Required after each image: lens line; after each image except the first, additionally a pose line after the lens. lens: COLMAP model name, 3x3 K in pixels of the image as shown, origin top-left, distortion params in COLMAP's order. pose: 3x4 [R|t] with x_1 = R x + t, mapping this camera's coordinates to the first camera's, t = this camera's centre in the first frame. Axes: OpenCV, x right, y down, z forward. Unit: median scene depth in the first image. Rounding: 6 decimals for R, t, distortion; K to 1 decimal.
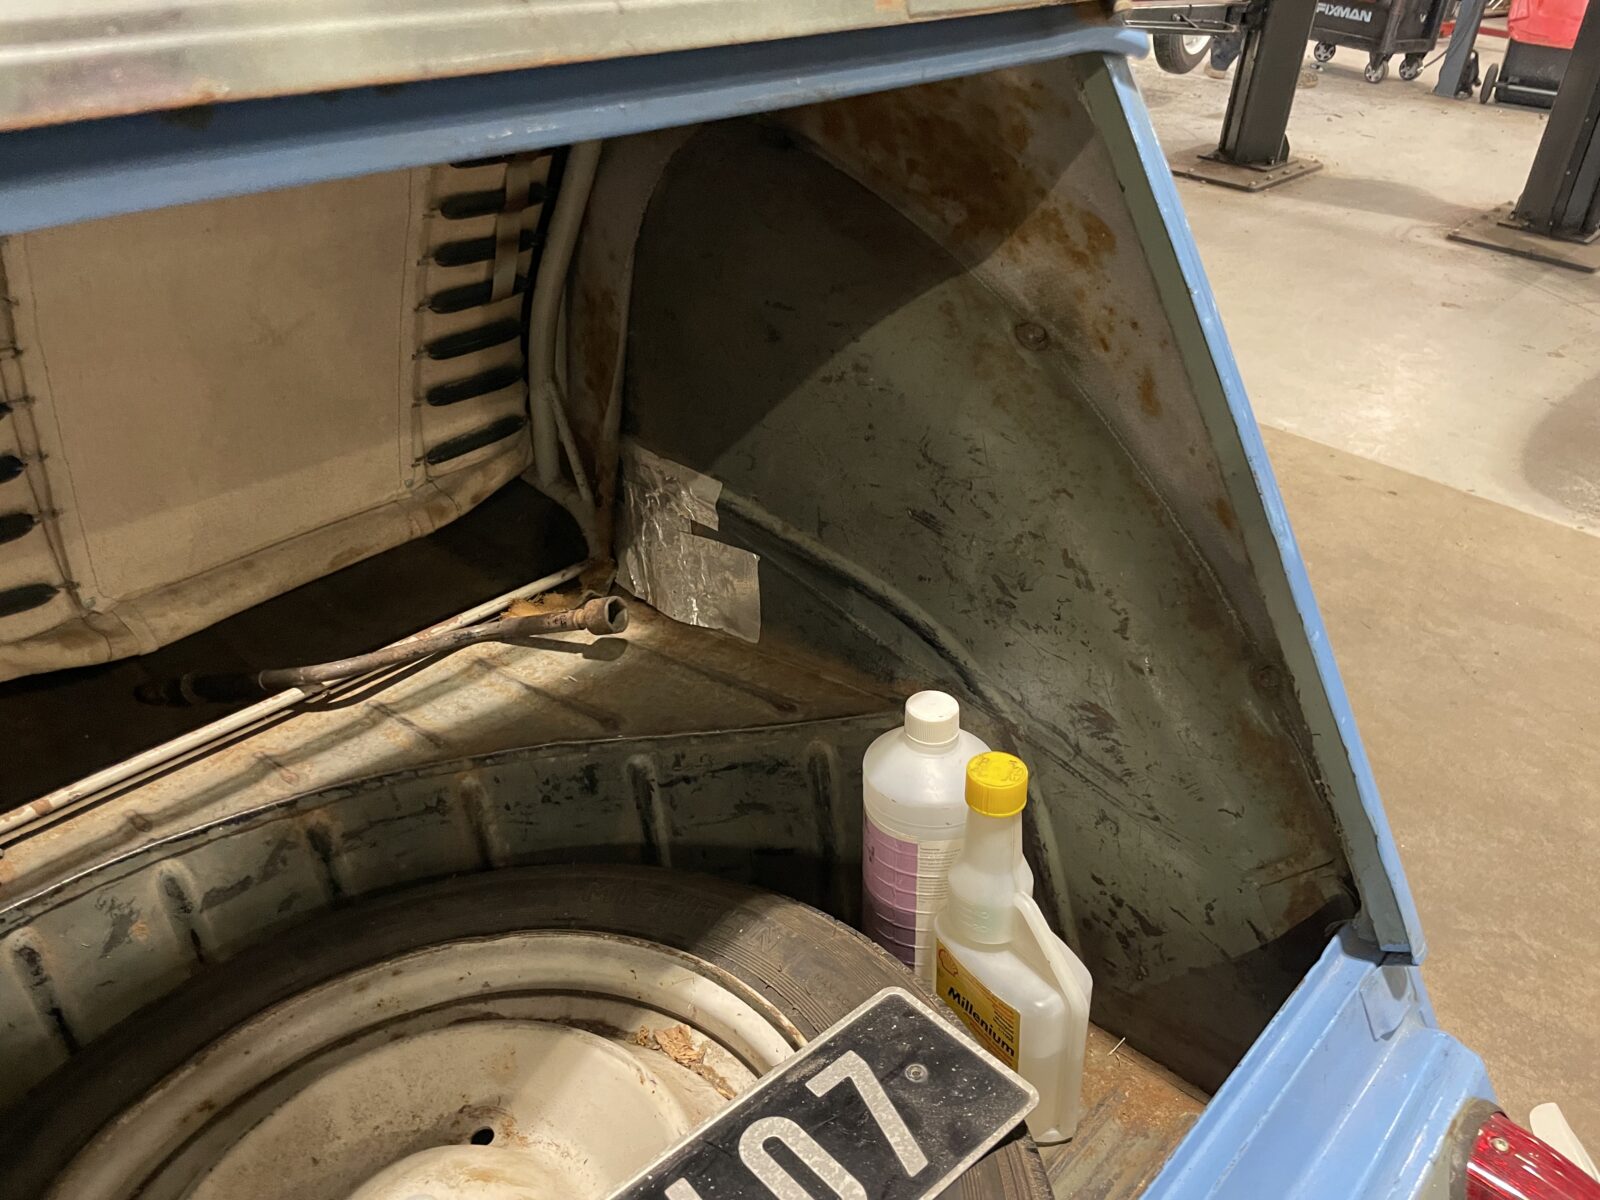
lens RADIAL K [[1230.0, 0, 800.0], [0, 1230.0, 600.0], [0, 0, 1]] dist [0.101711, -0.147257]
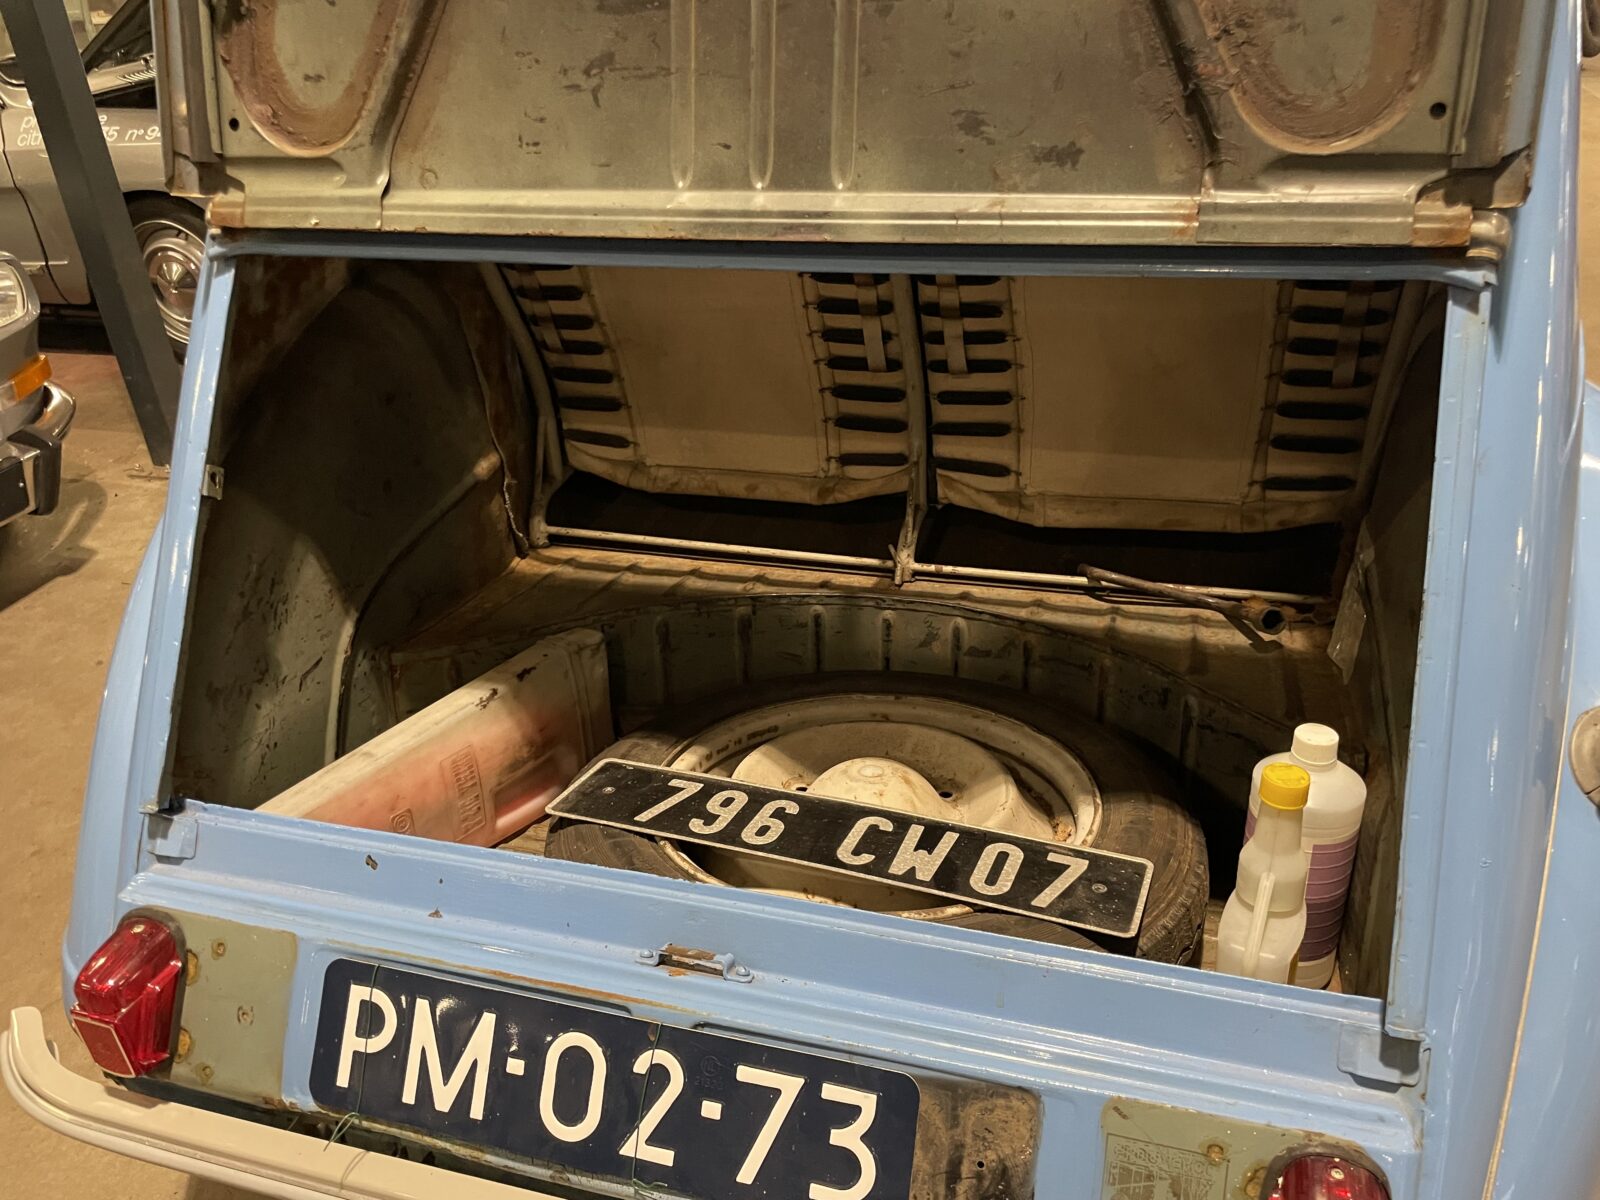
lens RADIAL K [[1230.0, 0, 800.0], [0, 1230.0, 600.0], [0, 0, 1]] dist [0.101711, -0.147257]
pose [[0.439383, 0.379879, -0.814024, 0.783939], [-0.417452, 0.888738, 0.189419, -0.054631], [0.795410, 0.256588, 0.549077, -0.171413]]
